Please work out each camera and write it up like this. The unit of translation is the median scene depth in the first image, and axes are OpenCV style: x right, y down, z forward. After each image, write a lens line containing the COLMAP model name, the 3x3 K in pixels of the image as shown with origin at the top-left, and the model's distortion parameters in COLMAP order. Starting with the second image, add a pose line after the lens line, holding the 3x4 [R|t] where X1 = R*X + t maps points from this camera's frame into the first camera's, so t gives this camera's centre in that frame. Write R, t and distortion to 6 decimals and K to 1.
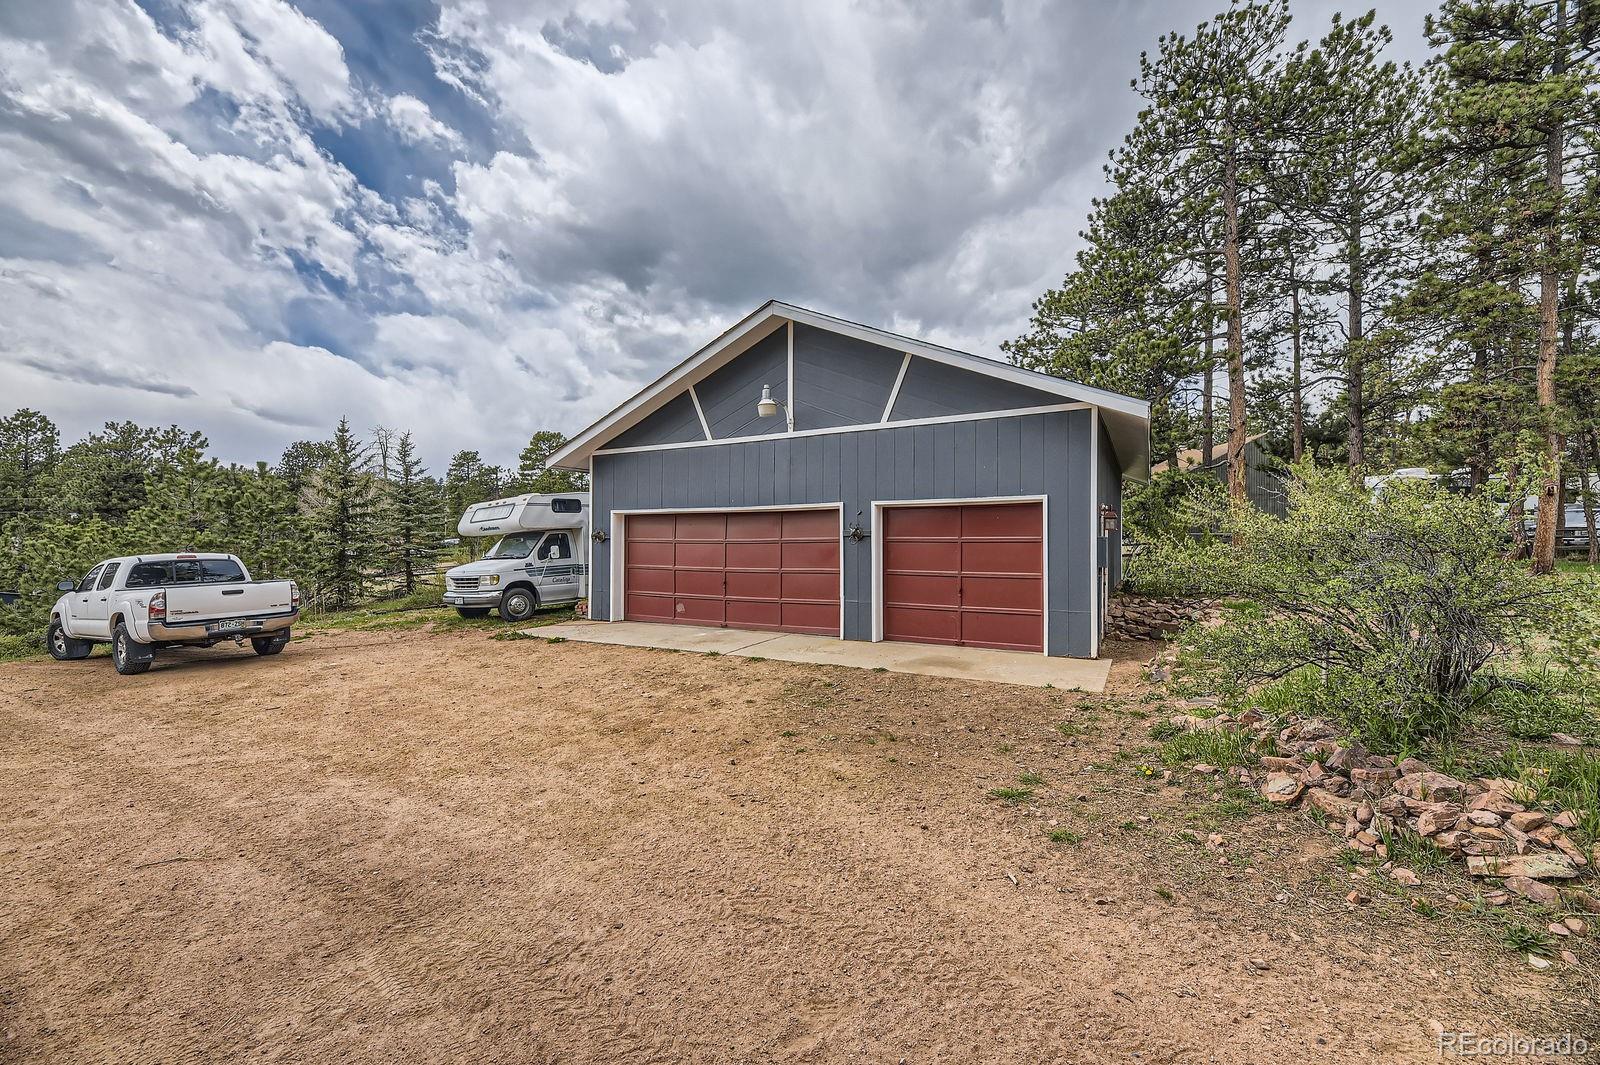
lens RADIAL K [[649.8, 0, 802.4], [0, 649.8, 539.9], [0, 0, 1]] dist [0.002247, 0.000126]
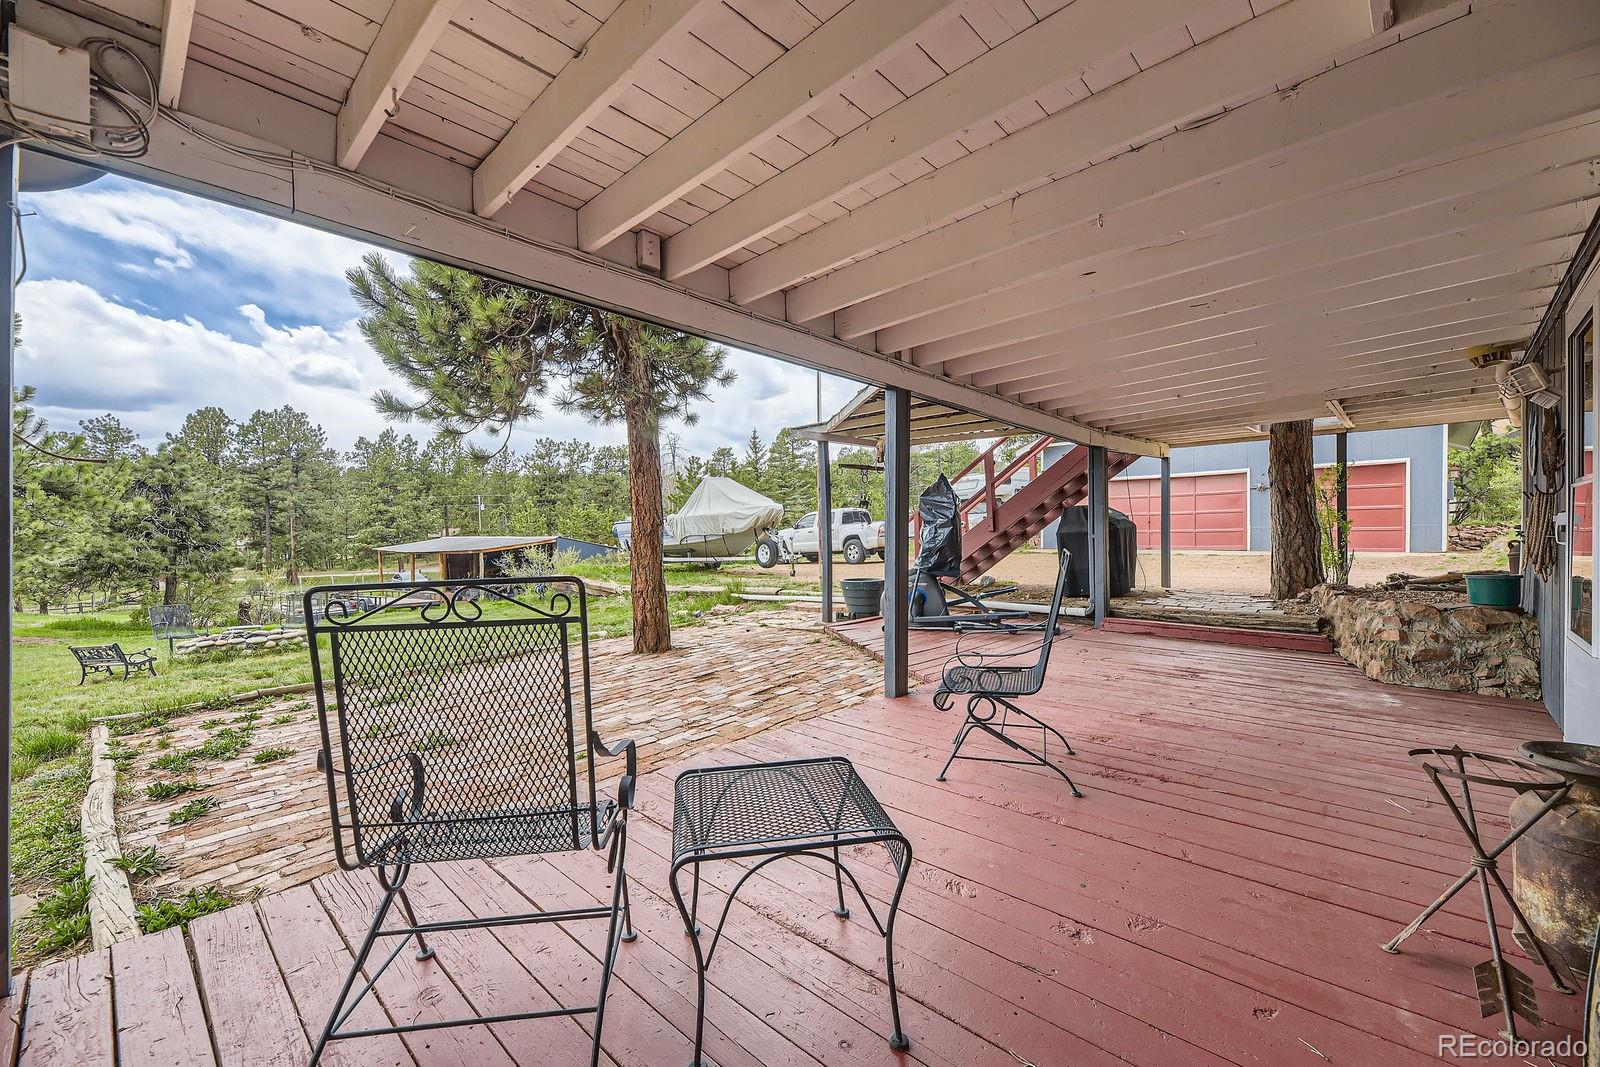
lens RADIAL K [[649.8, 0, 797.7], [0, 649.8, 535.6], [0, 0, 1]] dist [0.002247, 0.000126]
pose [[0.959344, -0.009687, -0.282074, -0.566925], [0.014371, 0.999791, 0.014543, 0.071703], [0.281874, -0.018006, 0.959282, -0.911730]]
